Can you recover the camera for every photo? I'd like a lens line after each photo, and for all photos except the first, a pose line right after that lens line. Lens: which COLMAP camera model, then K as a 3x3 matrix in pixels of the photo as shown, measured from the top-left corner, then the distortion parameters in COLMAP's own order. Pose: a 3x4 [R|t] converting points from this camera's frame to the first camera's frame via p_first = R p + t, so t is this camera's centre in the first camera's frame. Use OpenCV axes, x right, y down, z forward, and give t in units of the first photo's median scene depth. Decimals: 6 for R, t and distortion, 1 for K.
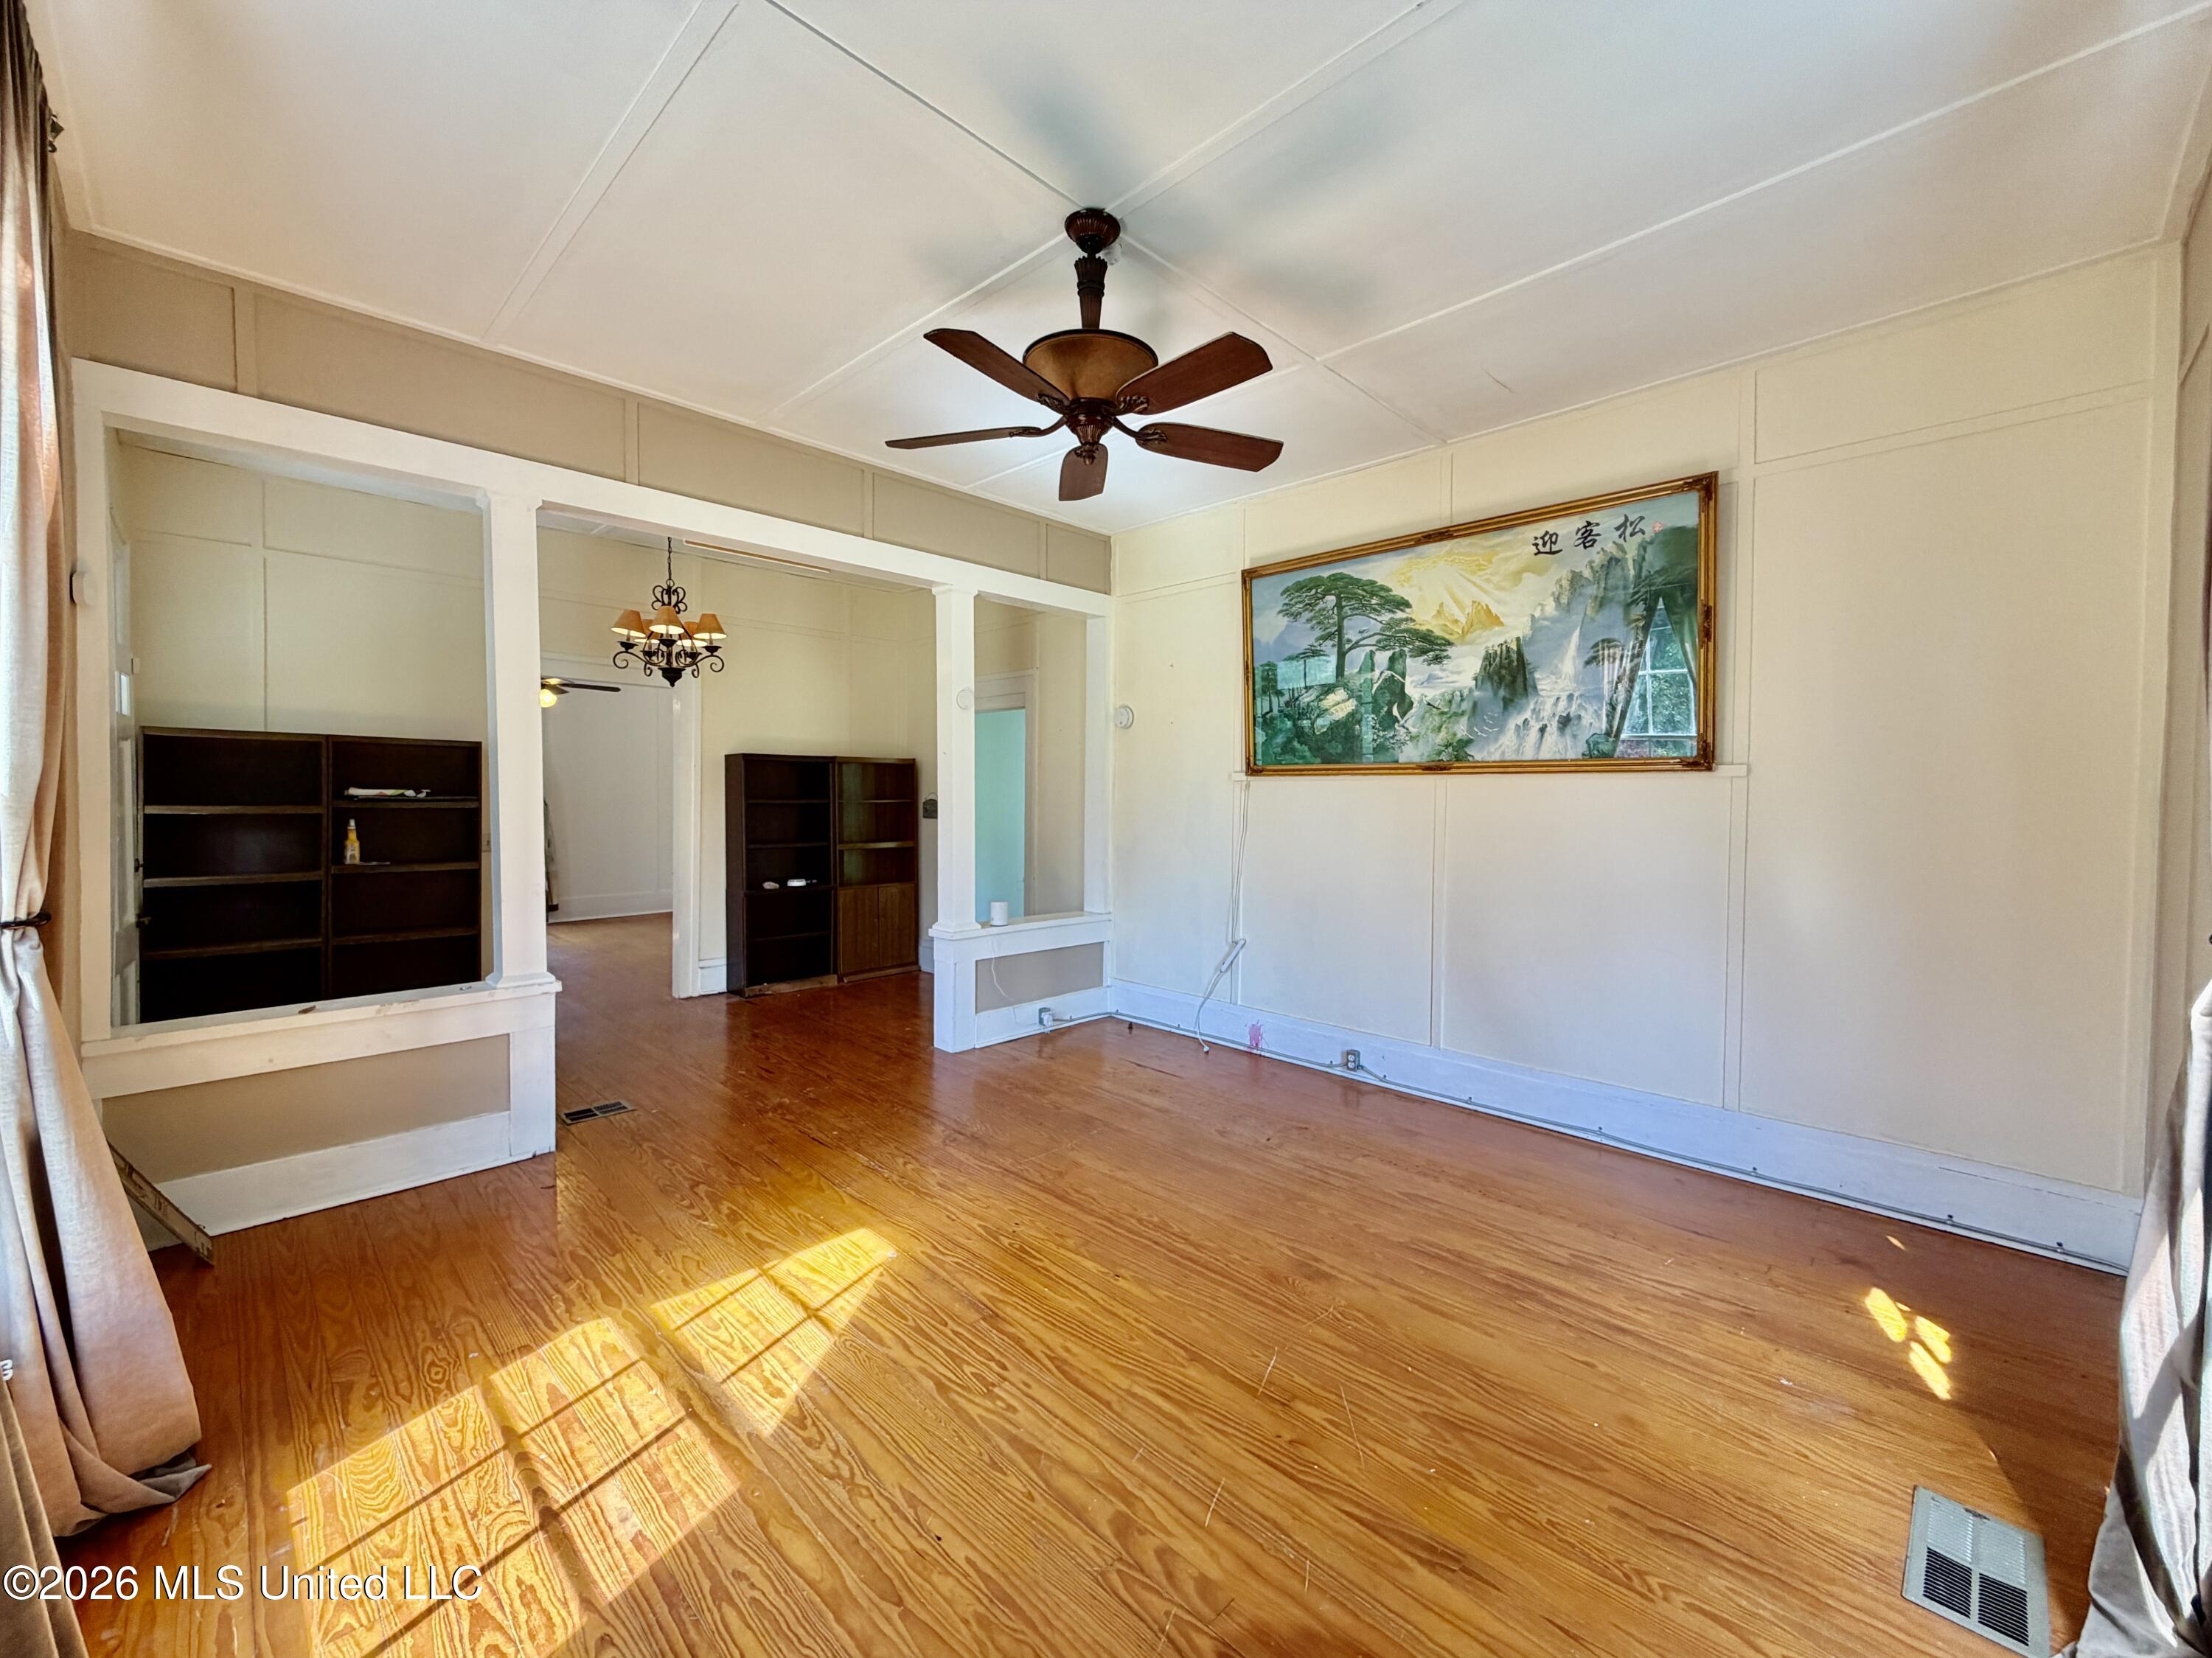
lens RADIAL K [[910.5, 0, 1102.3], [0, 910.5, 803.4], [0, 0, 1]] dist [-0.001598, 0.000347]
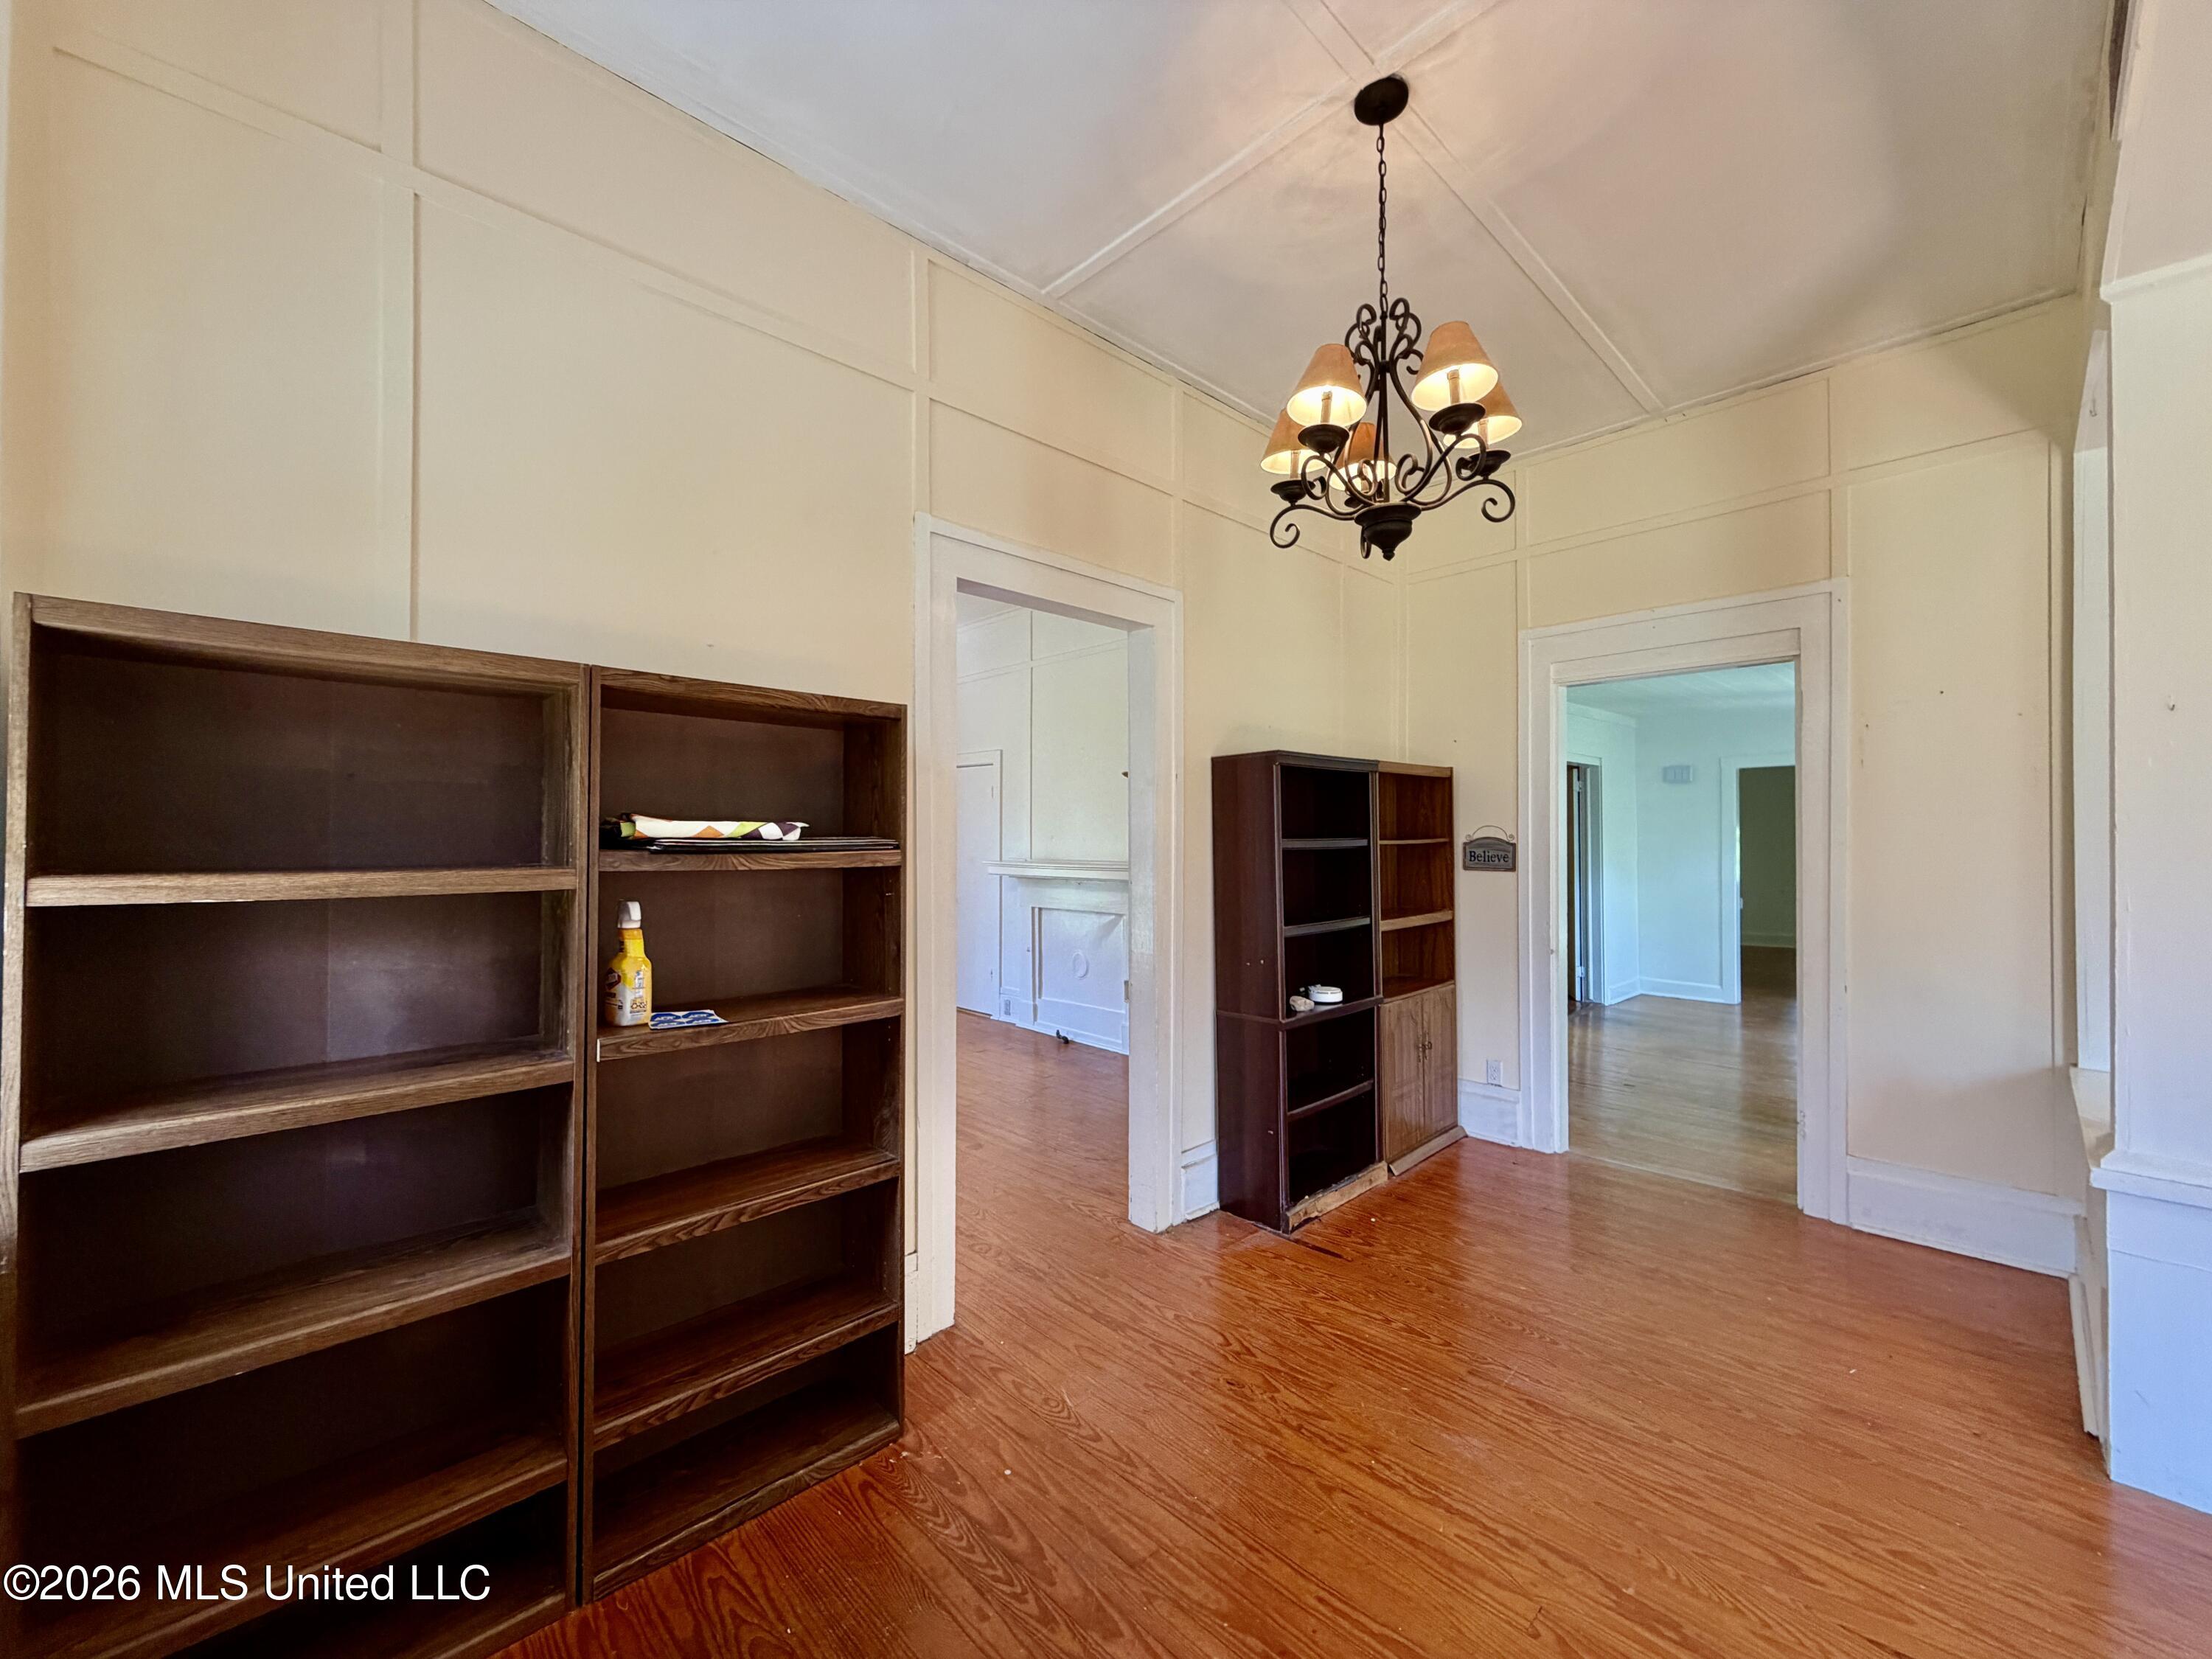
lens RADIAL K [[886.8, 0, 1090.0], [0, 886.8, 831.2], [0, 0, 1]] dist [0.001894, 0.000024]
pose [[0.999512, -0.014558, -0.027641, -0.661984], [0.013948, 0.999658, -0.022134, -0.001183], [0.027953, 0.021738, 0.999373, 0.678116]]
